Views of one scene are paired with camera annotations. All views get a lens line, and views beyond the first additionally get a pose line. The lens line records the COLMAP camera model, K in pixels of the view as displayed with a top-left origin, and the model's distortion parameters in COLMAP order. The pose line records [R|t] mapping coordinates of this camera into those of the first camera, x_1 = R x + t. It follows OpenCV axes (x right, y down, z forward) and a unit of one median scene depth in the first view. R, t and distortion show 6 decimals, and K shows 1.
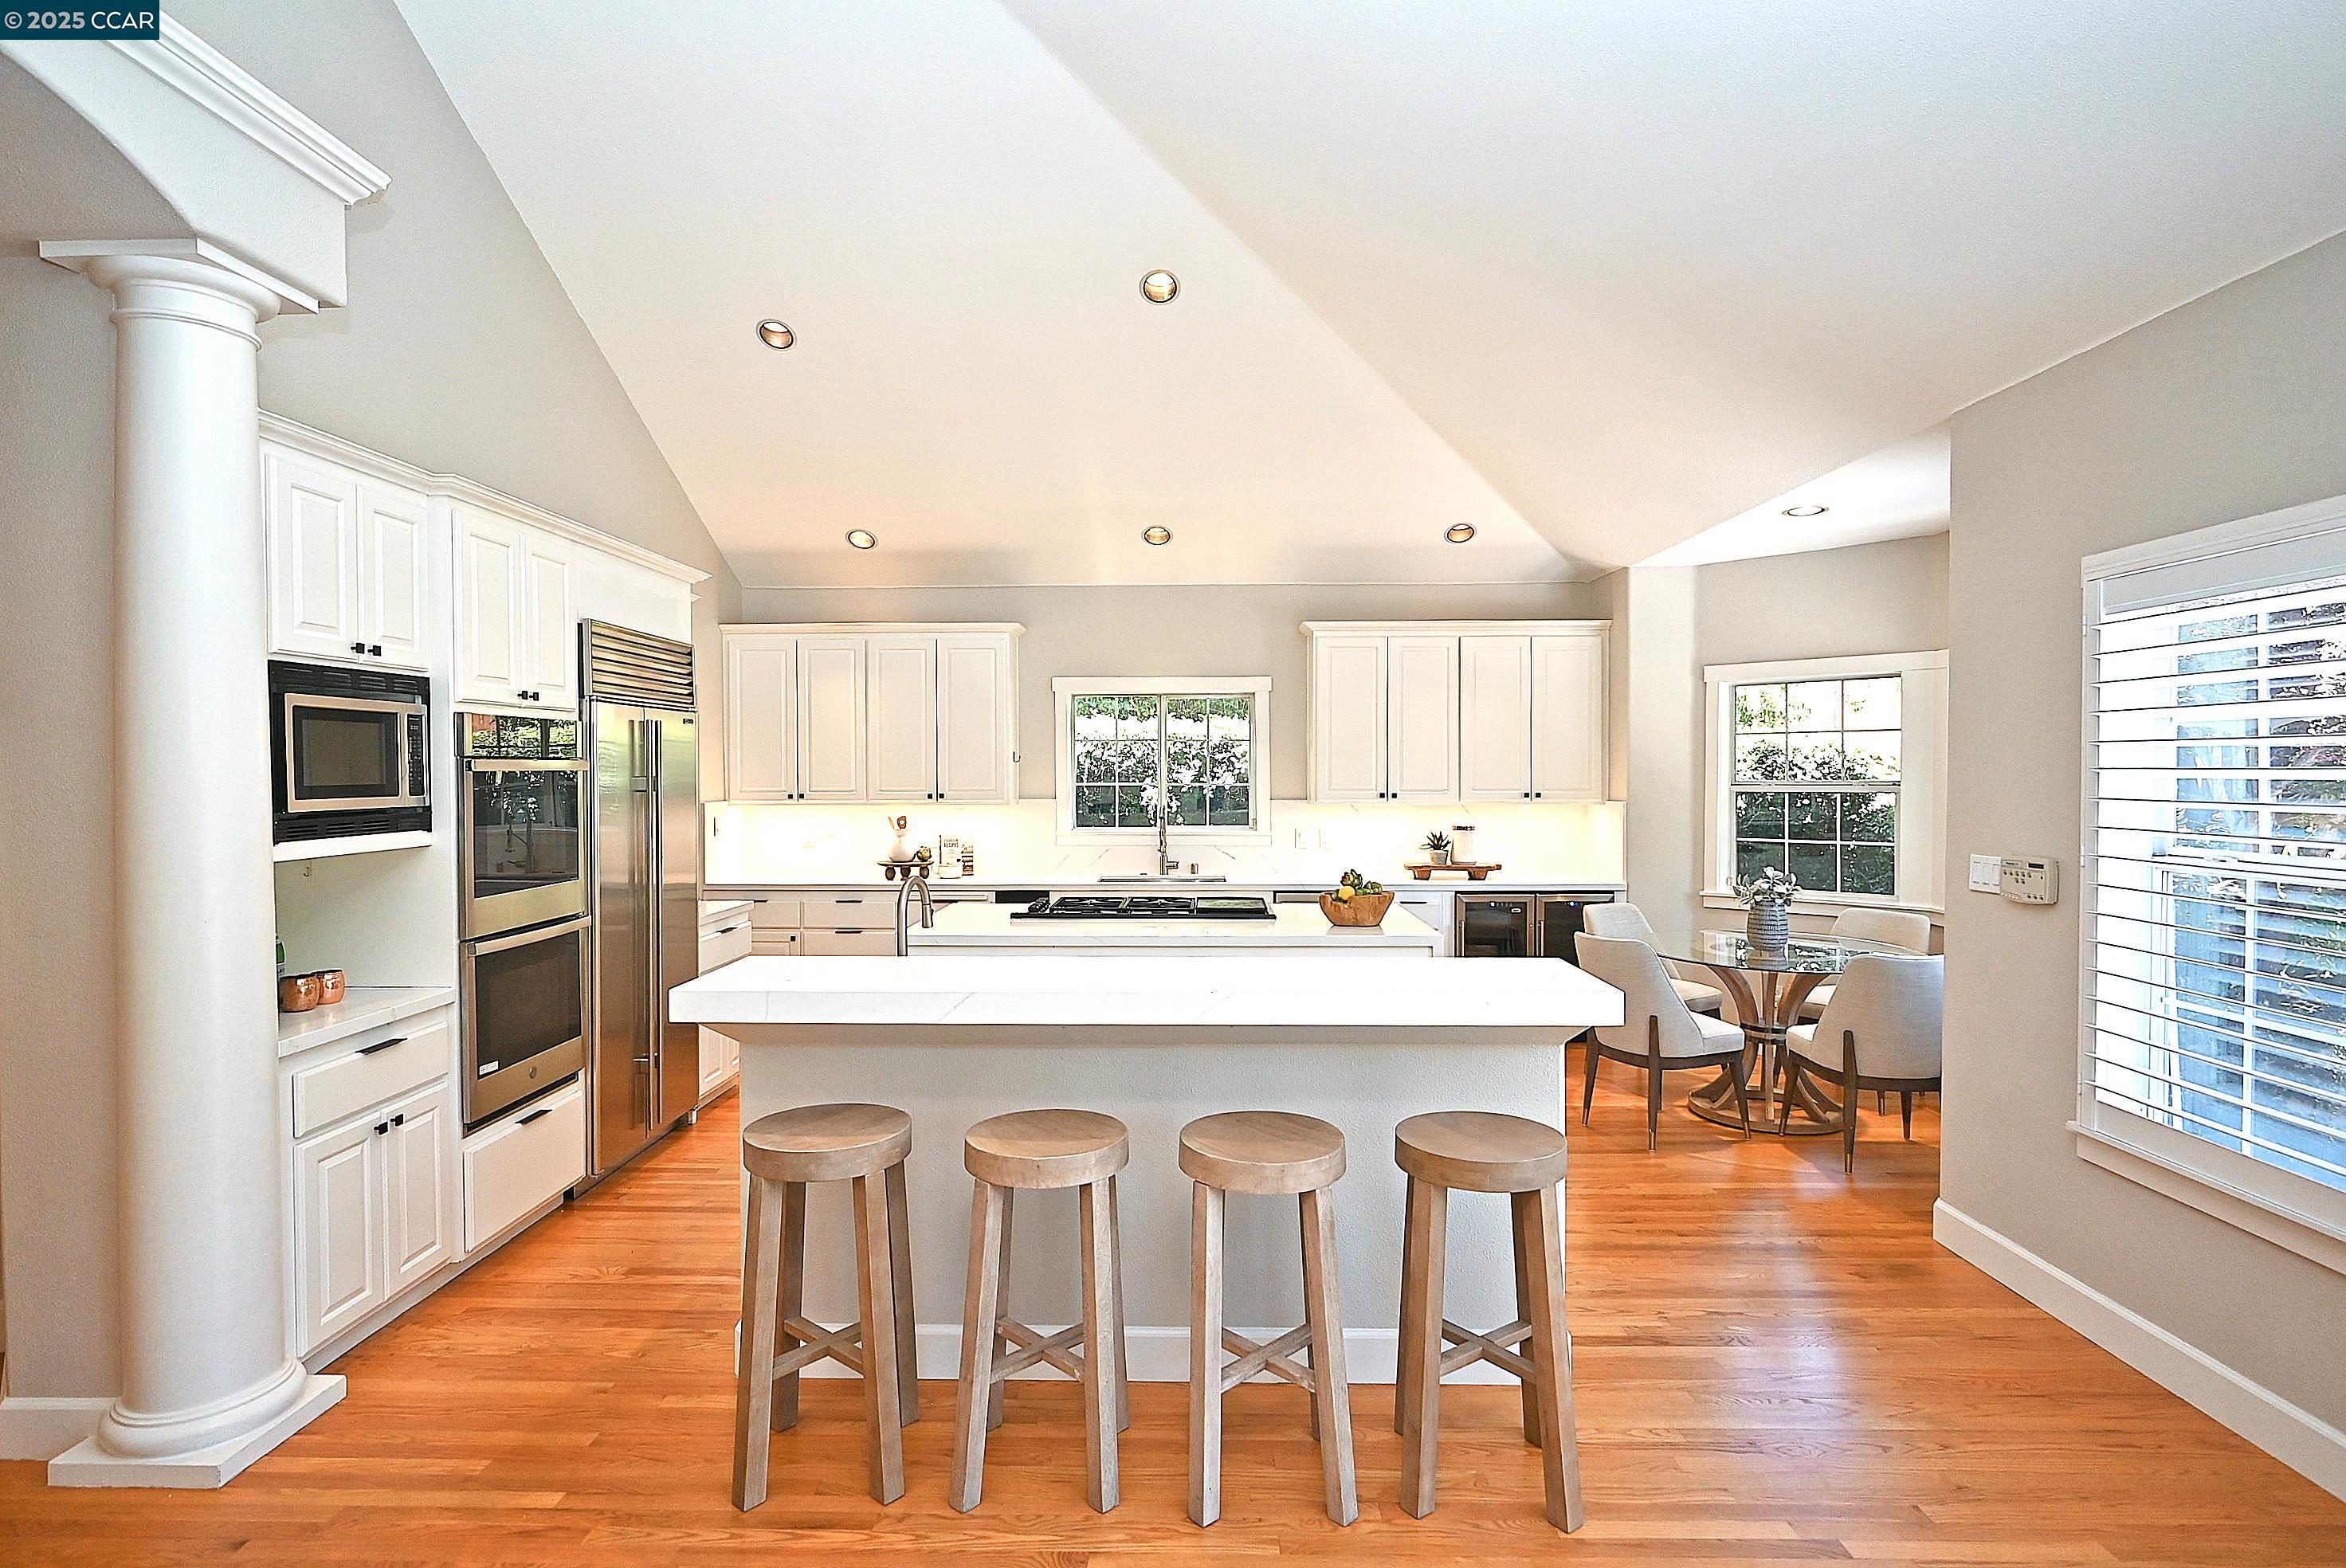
lens RADIAL K [[1160.4, 0, 1176.5], [0, 1160.4, 784.9], [0, 0, 1]] dist [-0.003761, -0.000044]
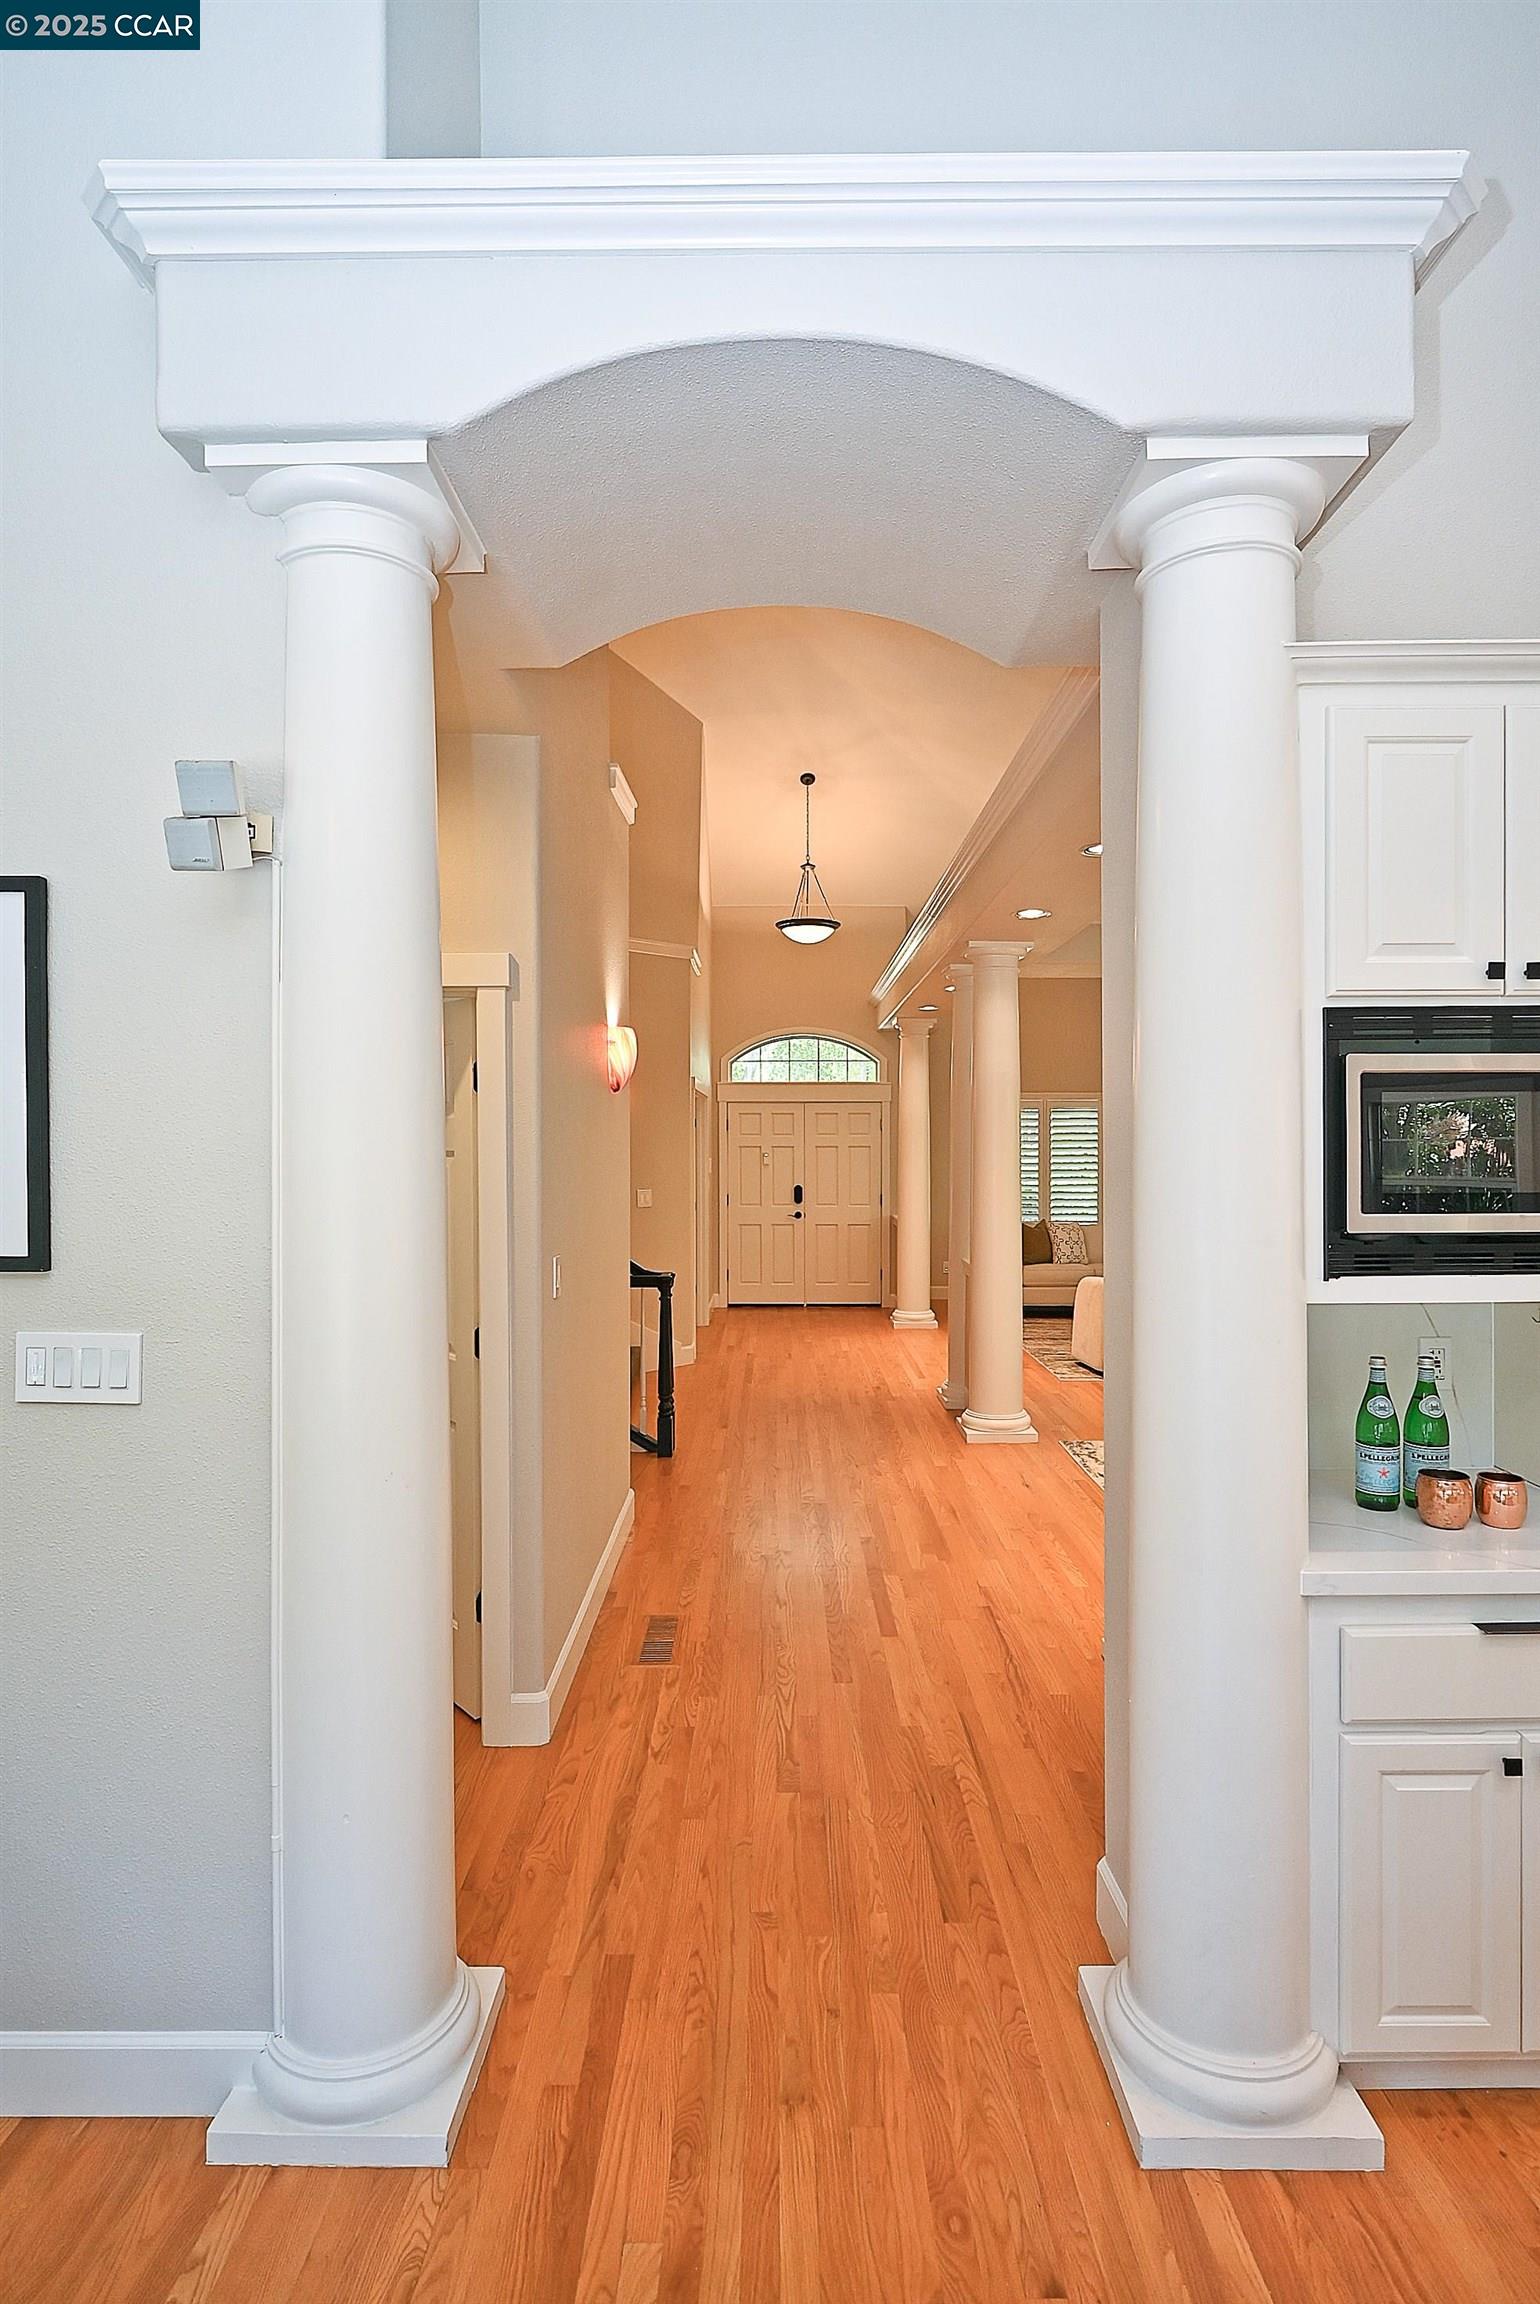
lens RADIAL K [[1166.5, 0, 770.0], [0, 1166.5, 1152.0], [0, 0, 1]] dist [-0.003516, -0.000006]
pose [[0.005326, 0.010573, -0.999930, -0.041284], [-0.011930, 0.999874, 0.010509, -0.011174], [0.999915, 0.011873, 0.005452, 0.285332]]
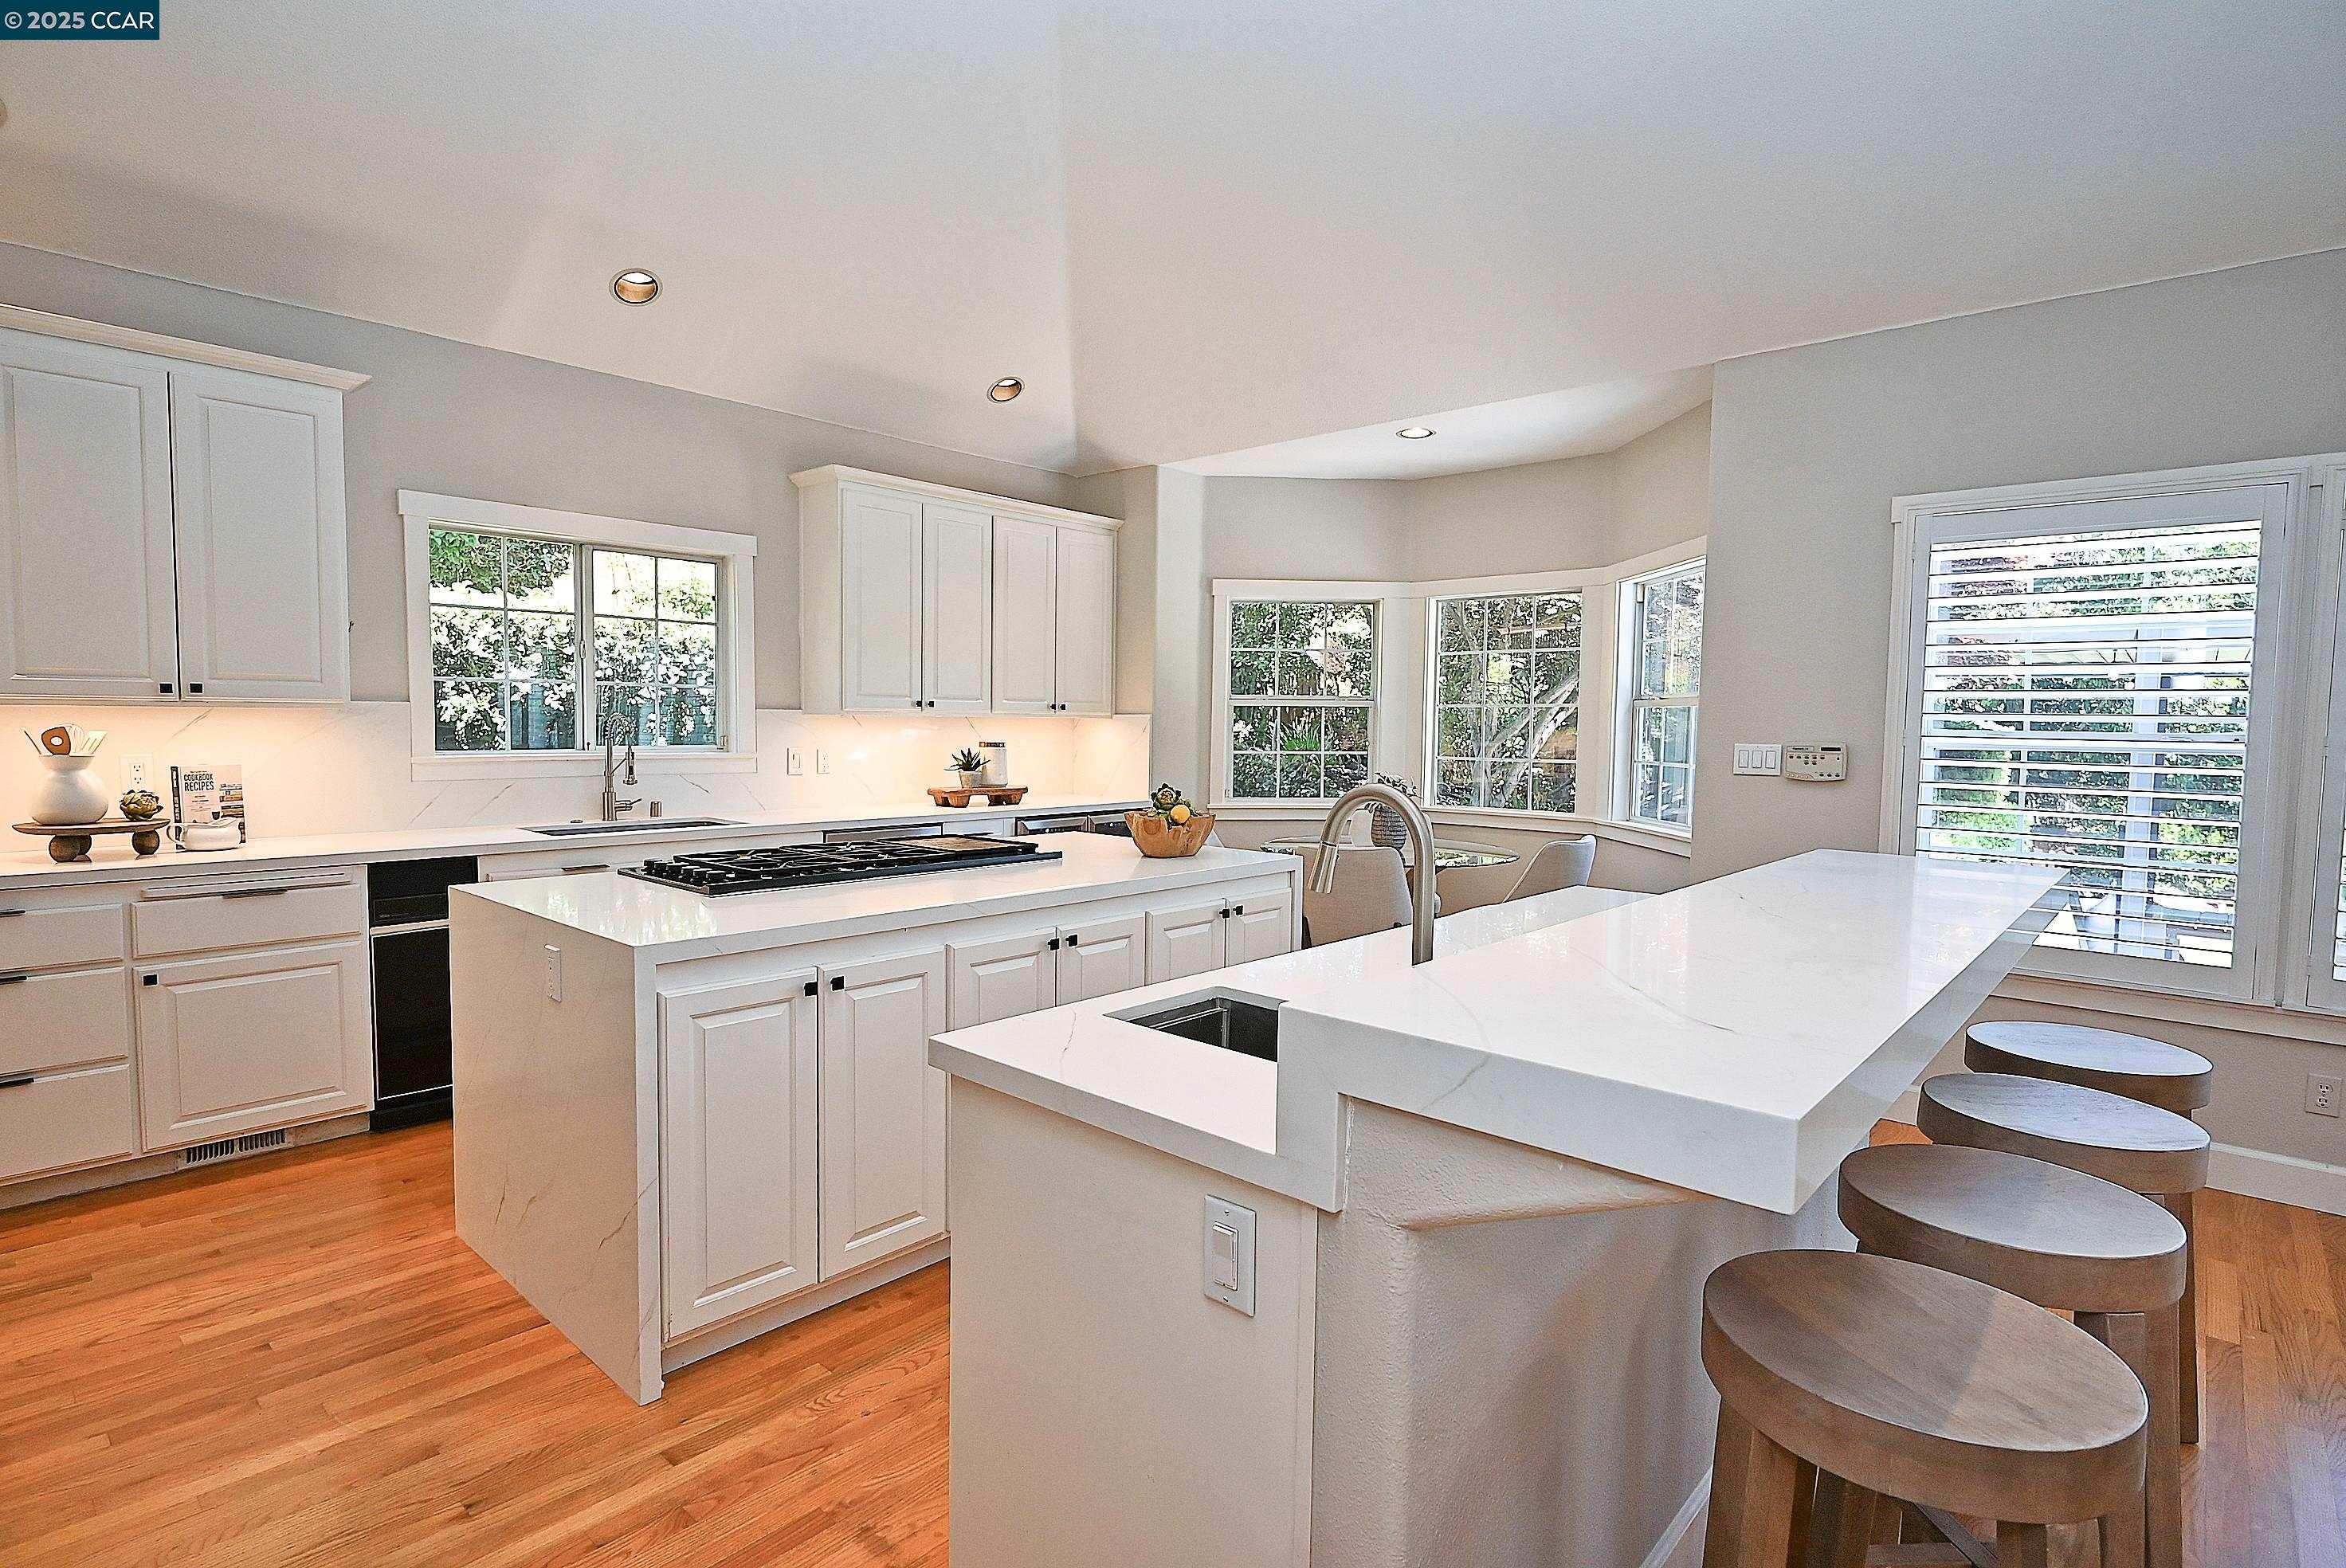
lens RADIAL K [[1160.4, 0, 1176.5], [0, 1160.4, 784.9], [0, 0, 1]] dist [-0.003761, -0.000044]
pose [[0.657464, -0.032612, 0.752780, -0.318134], [-0.005256, 0.998840, 0.047863, 0.026606], [-0.753468, -0.035425, 0.656530, 0.361353]]
